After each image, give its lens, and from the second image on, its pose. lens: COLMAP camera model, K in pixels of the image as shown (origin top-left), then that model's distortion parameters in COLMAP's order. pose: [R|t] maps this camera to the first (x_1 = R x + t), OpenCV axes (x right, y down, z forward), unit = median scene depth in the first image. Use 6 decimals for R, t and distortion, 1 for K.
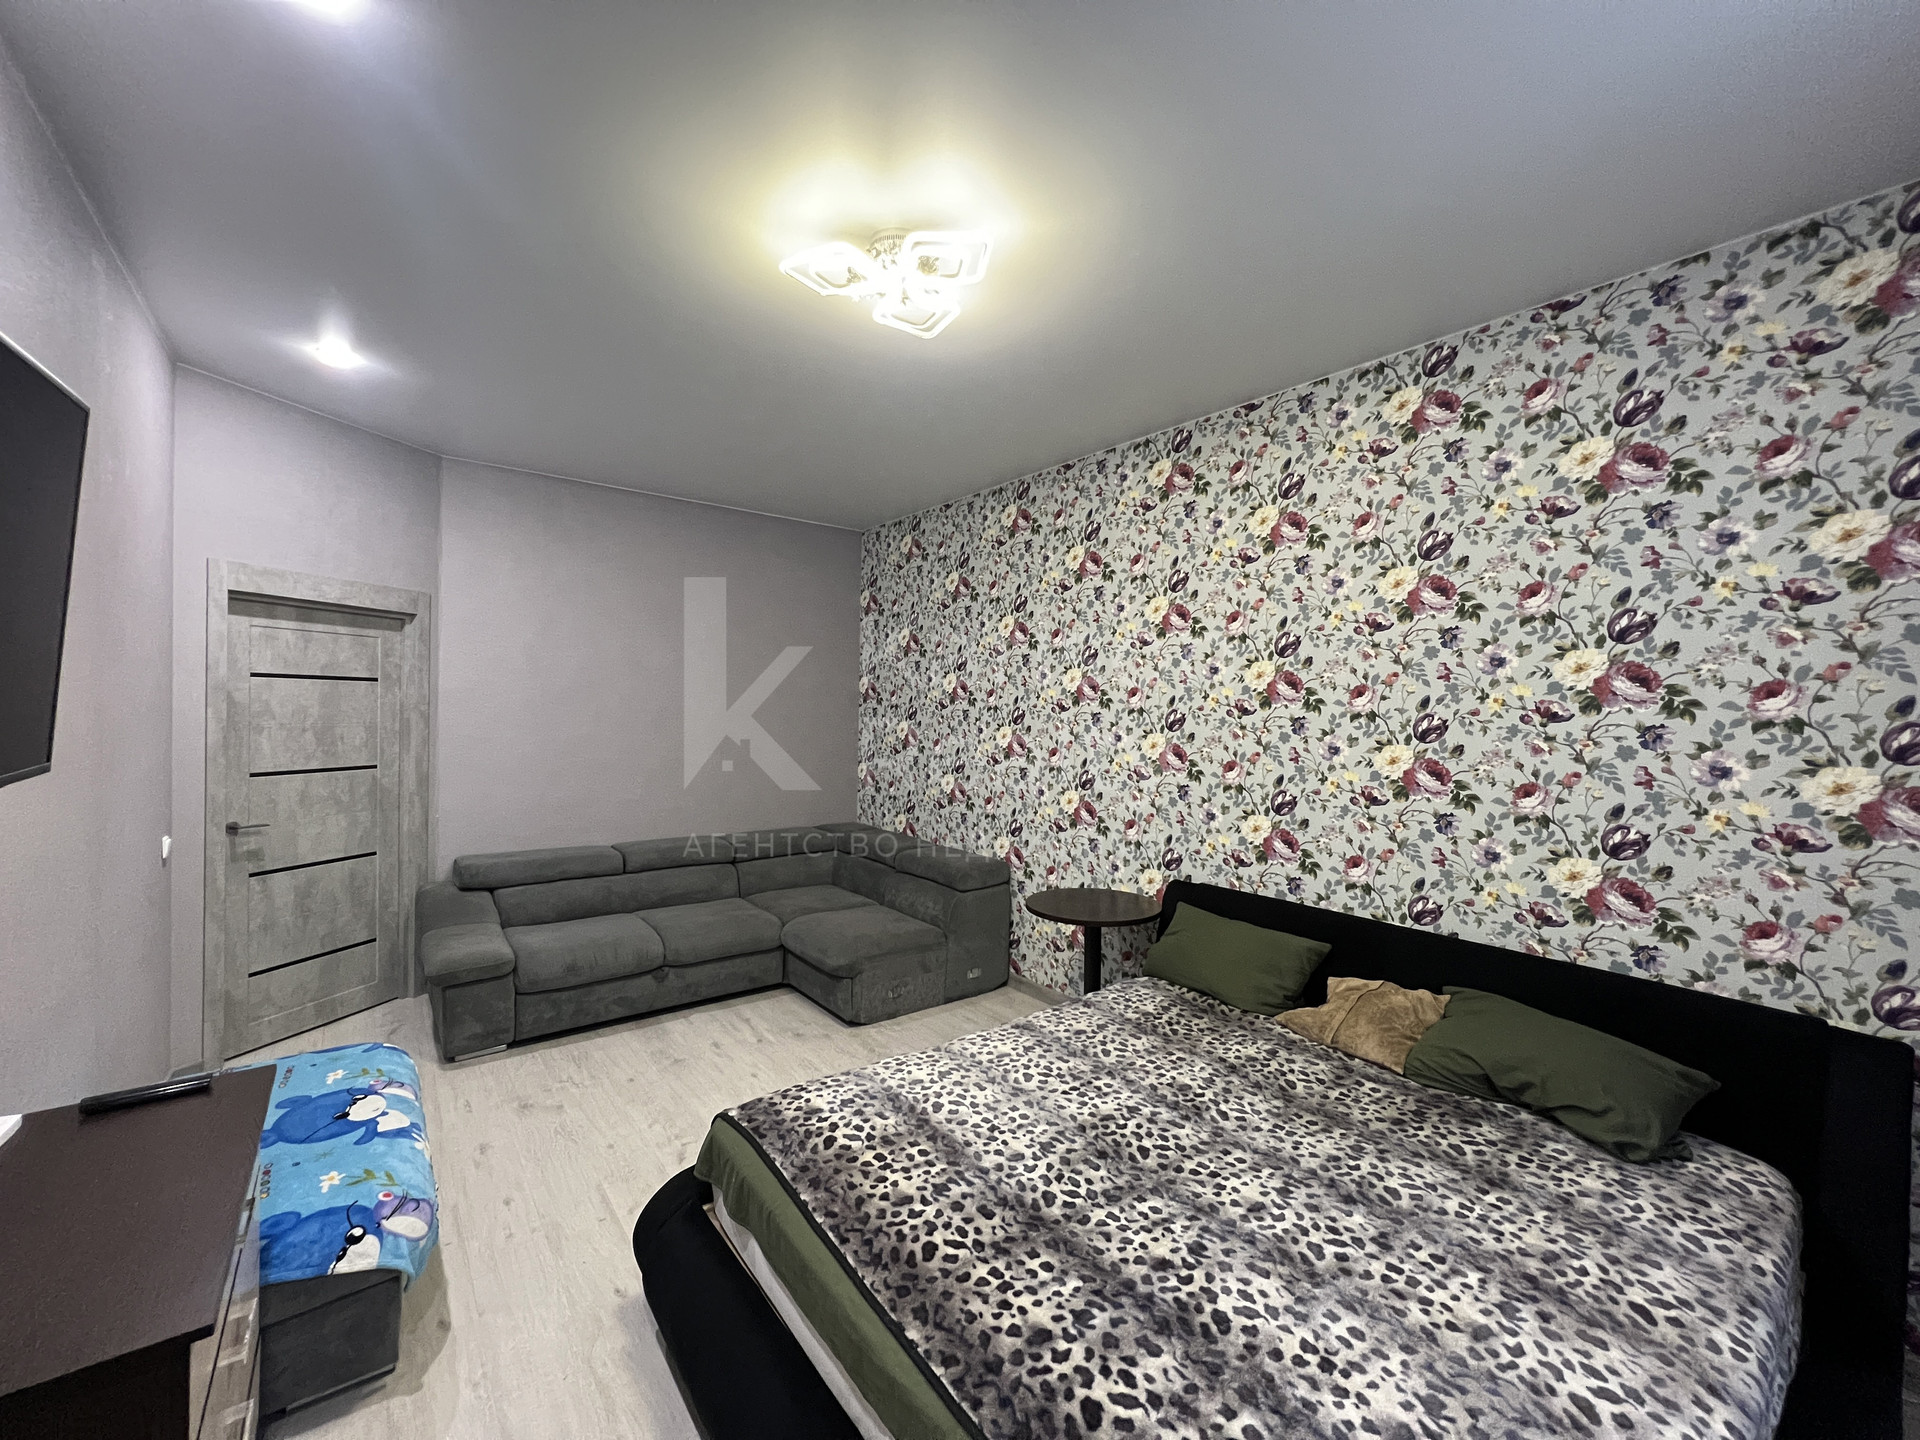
lens RADIAL K [[771.4, 0, 963.2], [0, 771.4, 708.6], [0, 0, 1]] dist [-0.002992, -0.000705]
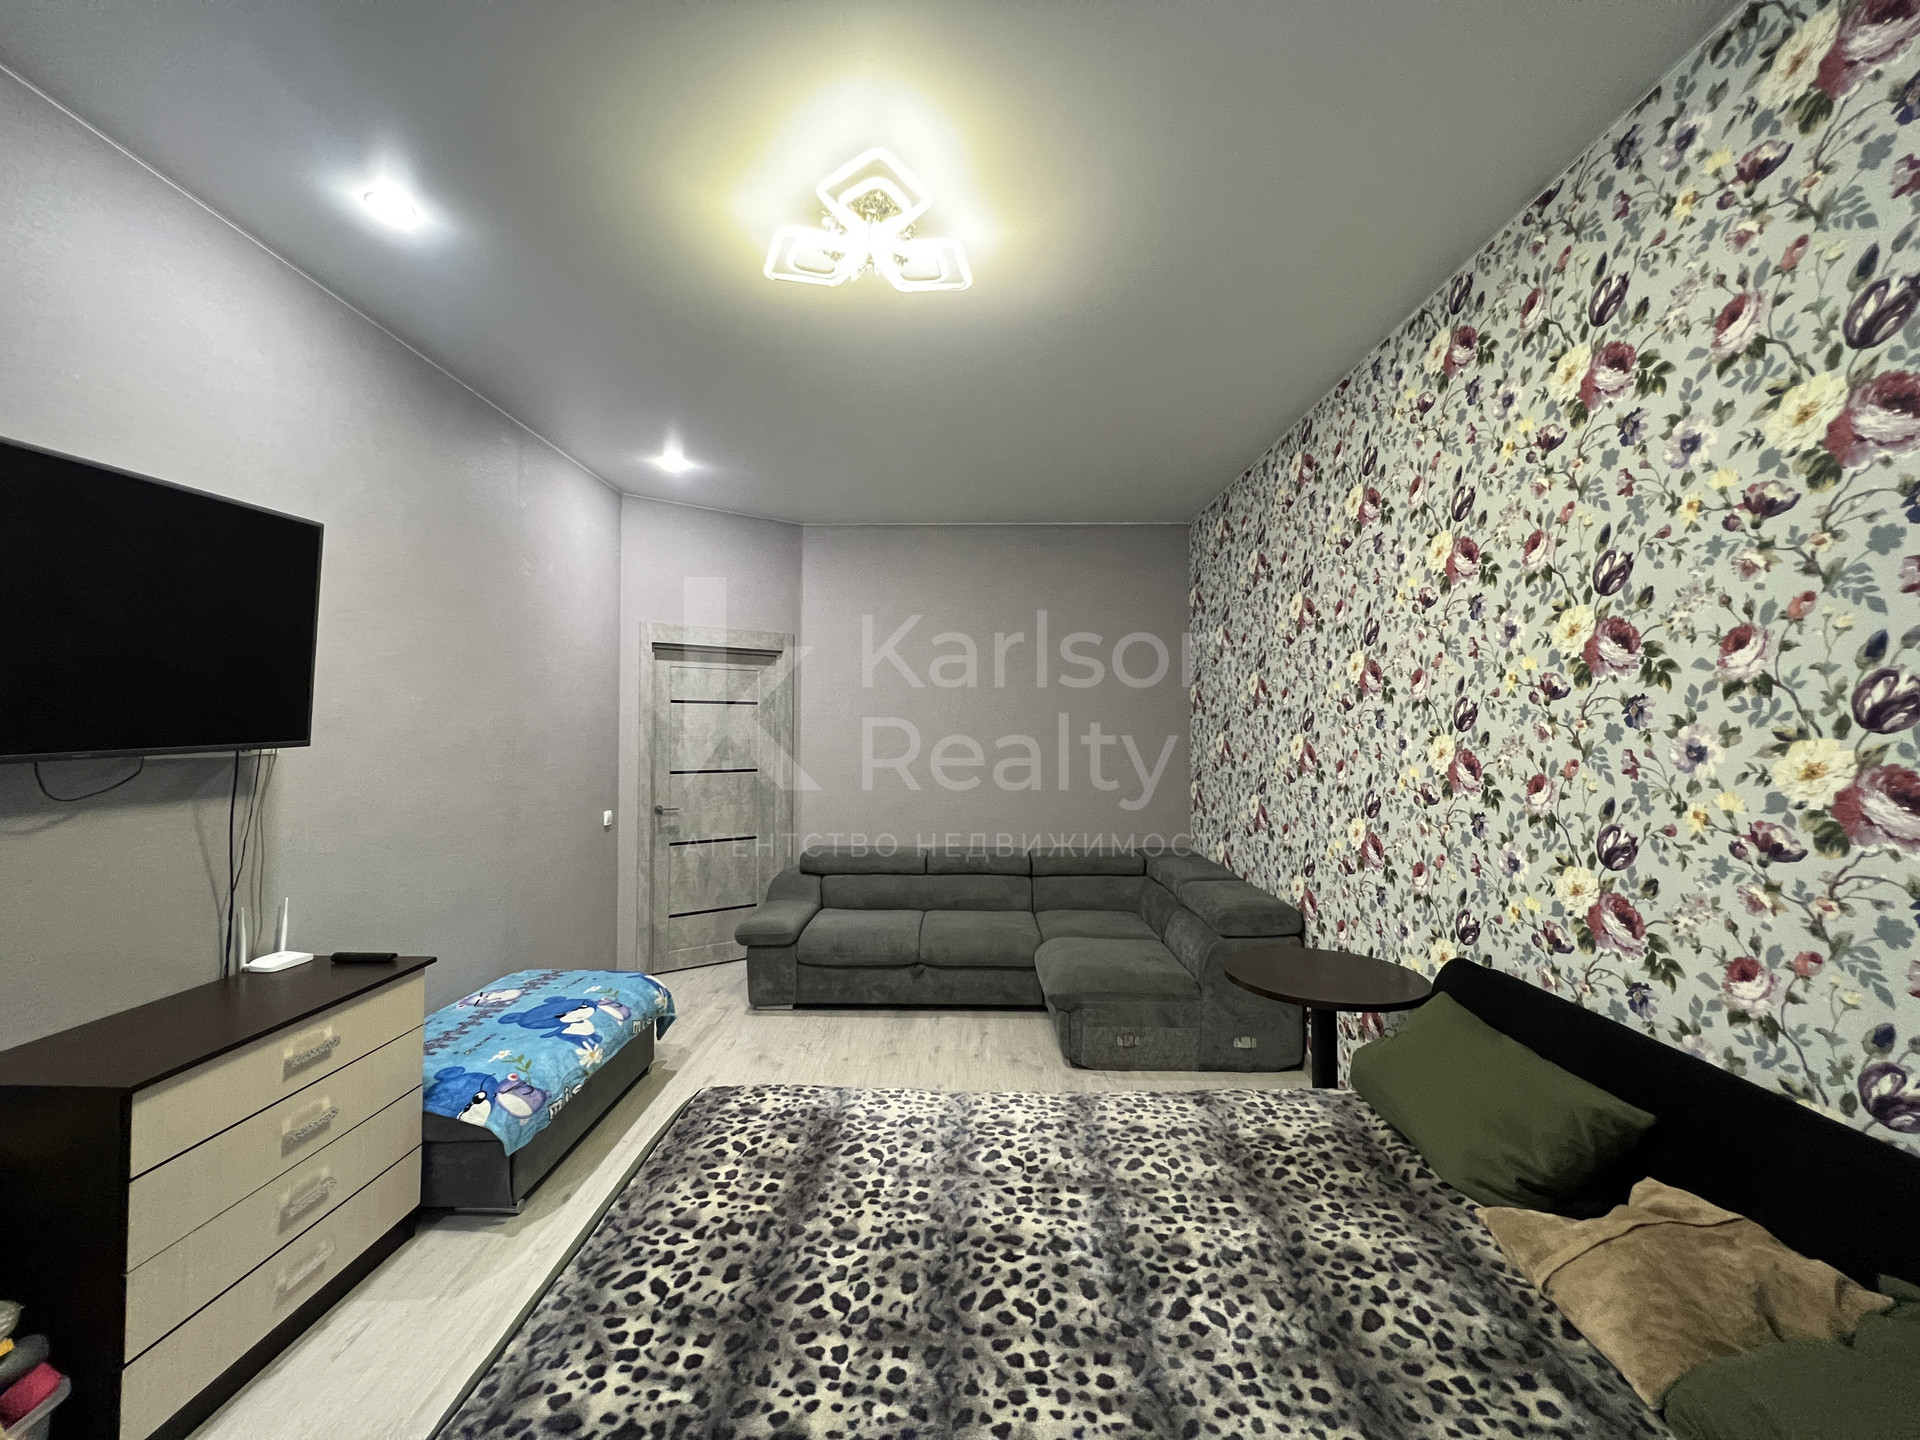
lens RADIAL K [[771.4, 0, 960.1], [0, 771.4, 710.8], [0, 0, 1]] dist [-0.002992, -0.000705]
pose [[0.777441, -0.034080, -0.628032, 0.453175], [0.011962, 0.999151, -0.039410, 0.042509], [0.628842, 0.023126, 0.777189, 0.283880]]
